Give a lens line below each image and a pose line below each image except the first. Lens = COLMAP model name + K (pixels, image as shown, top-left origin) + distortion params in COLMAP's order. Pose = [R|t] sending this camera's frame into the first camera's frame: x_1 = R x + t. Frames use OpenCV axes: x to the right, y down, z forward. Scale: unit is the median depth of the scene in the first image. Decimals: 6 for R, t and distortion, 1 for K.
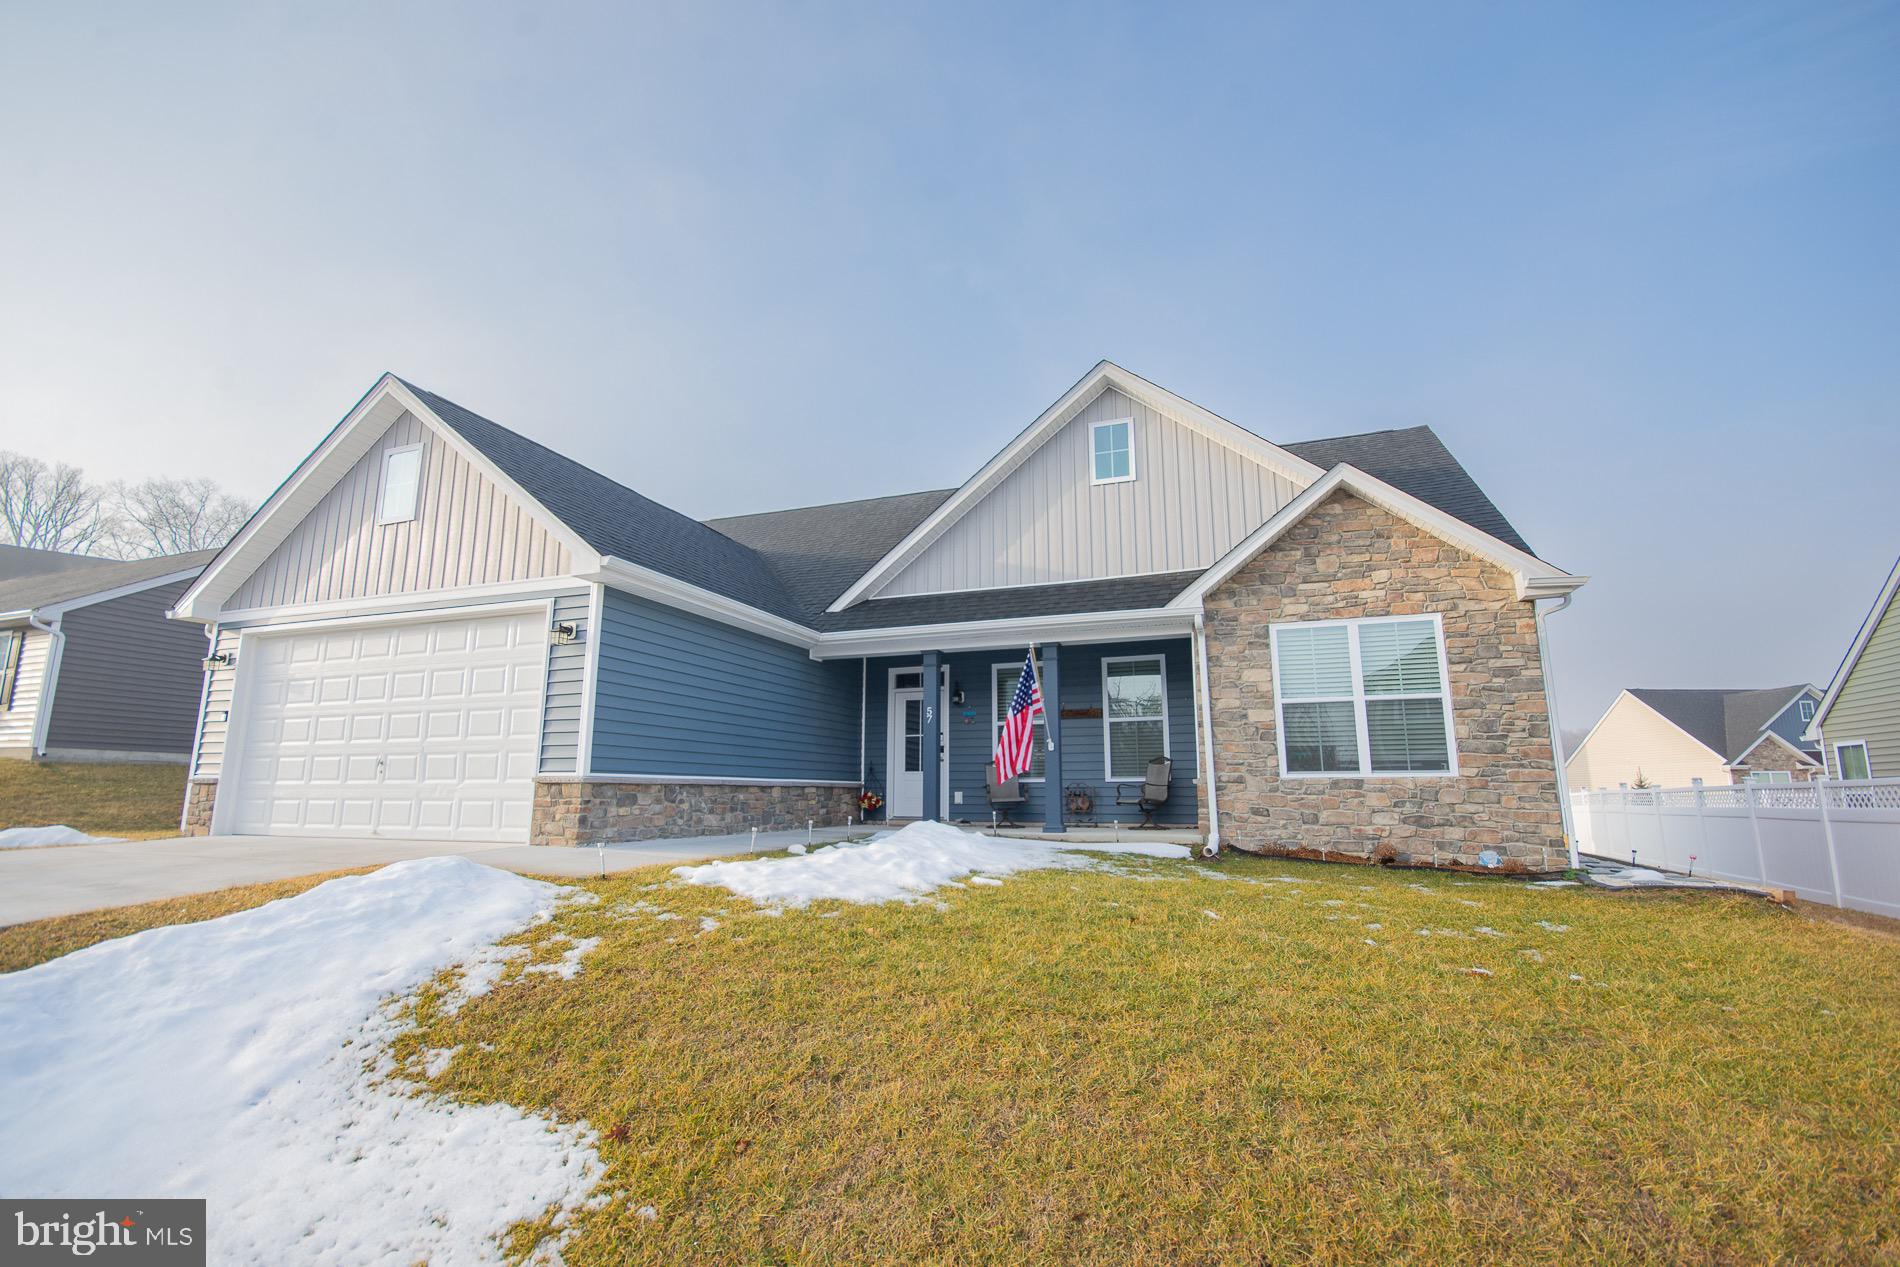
lens RADIAL K [[840.8, 0, 950.0], [0, 840.8, 633.5], [0, 0, 1]] dist [0.021444, -0.017421]
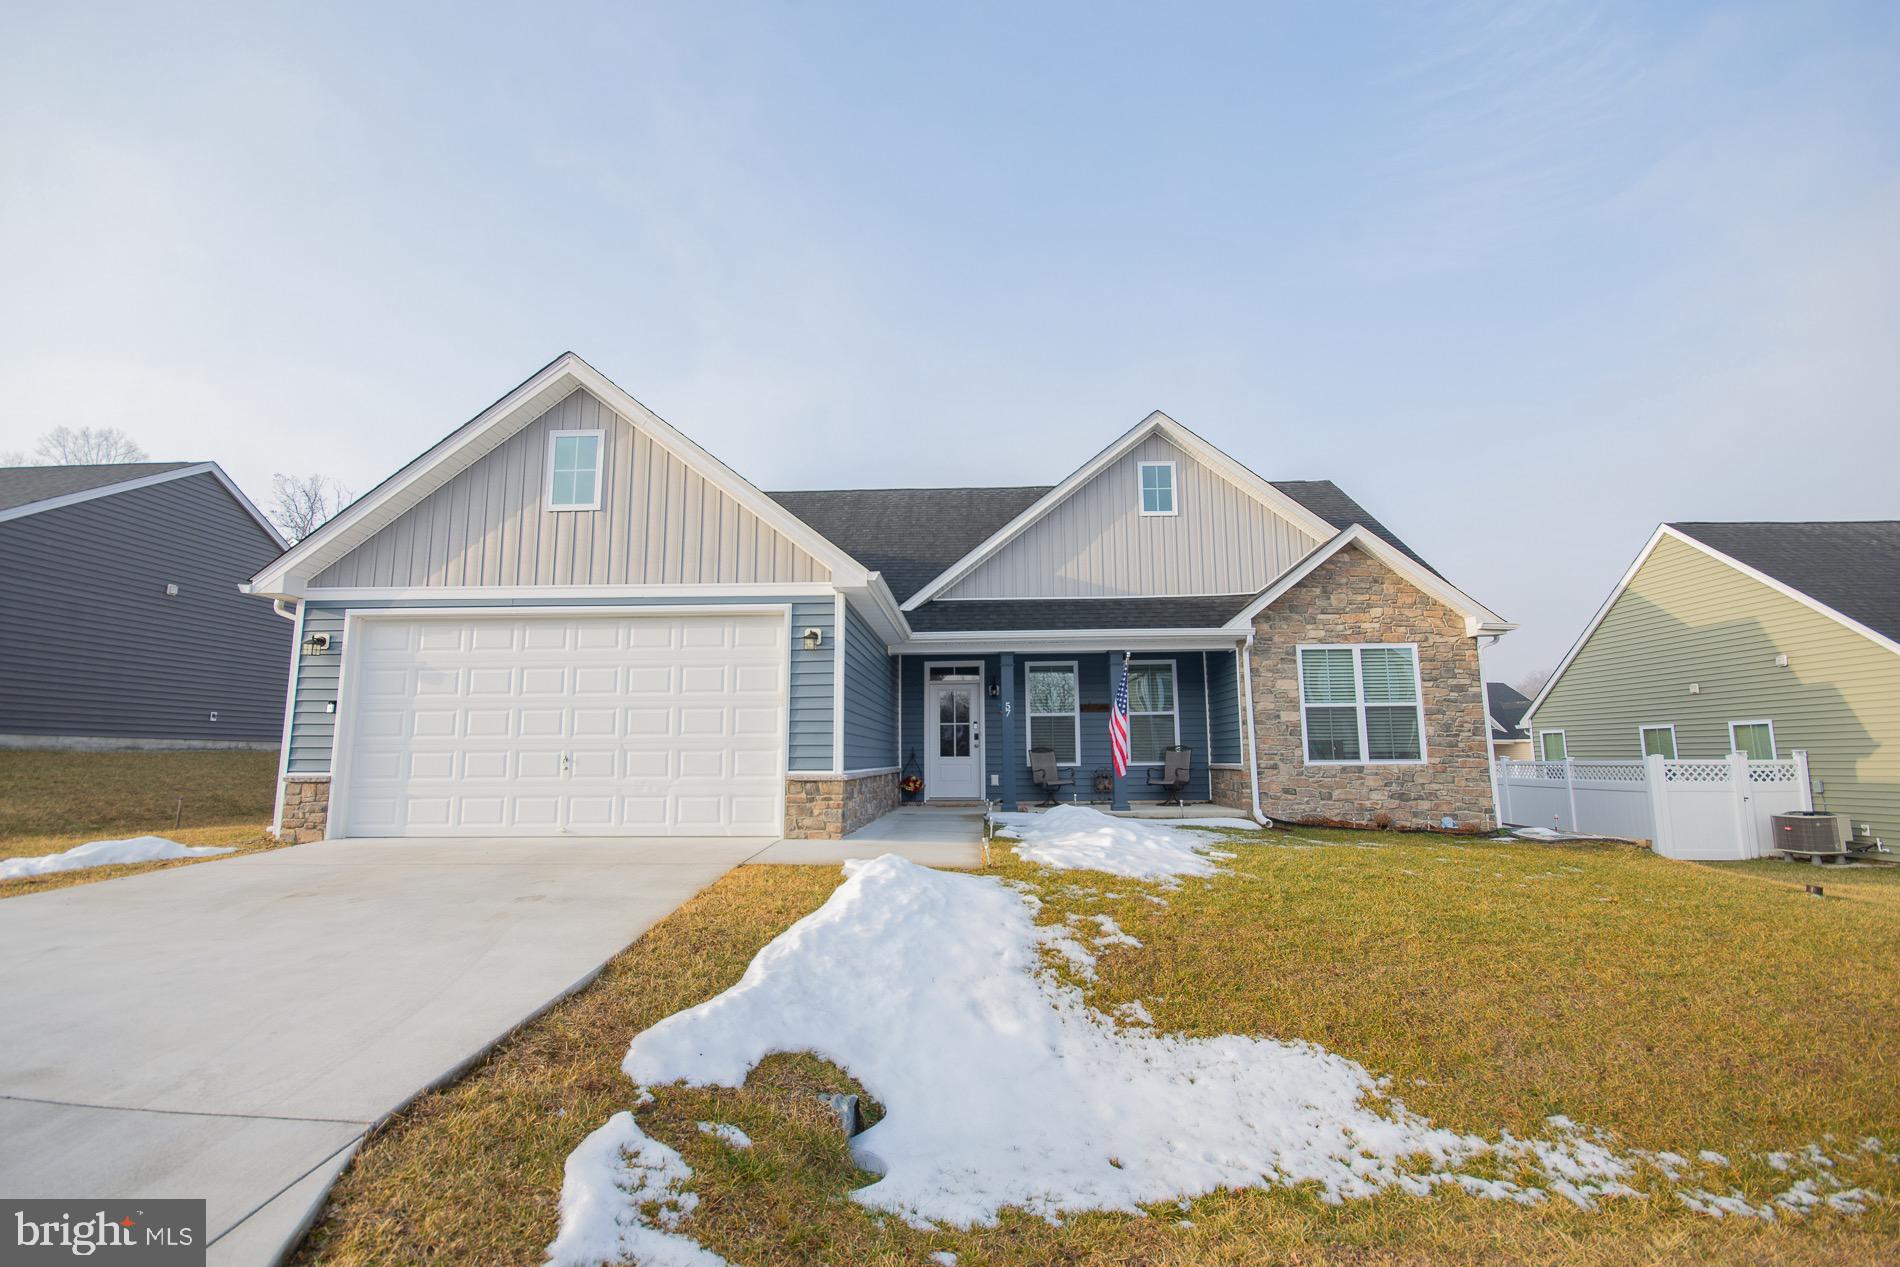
lens RADIAL K [[840.8, 0, 950.0], [0, 840.8, 633.5], [0, 0, 1]] dist [0.021444, -0.017421]
pose [[0.949829, 0.038639, 0.310374, -0.526898], [-0.050880, 0.998210, 0.031438, -0.042216], [-0.308603, -0.045652, 0.950095, -0.049568]]
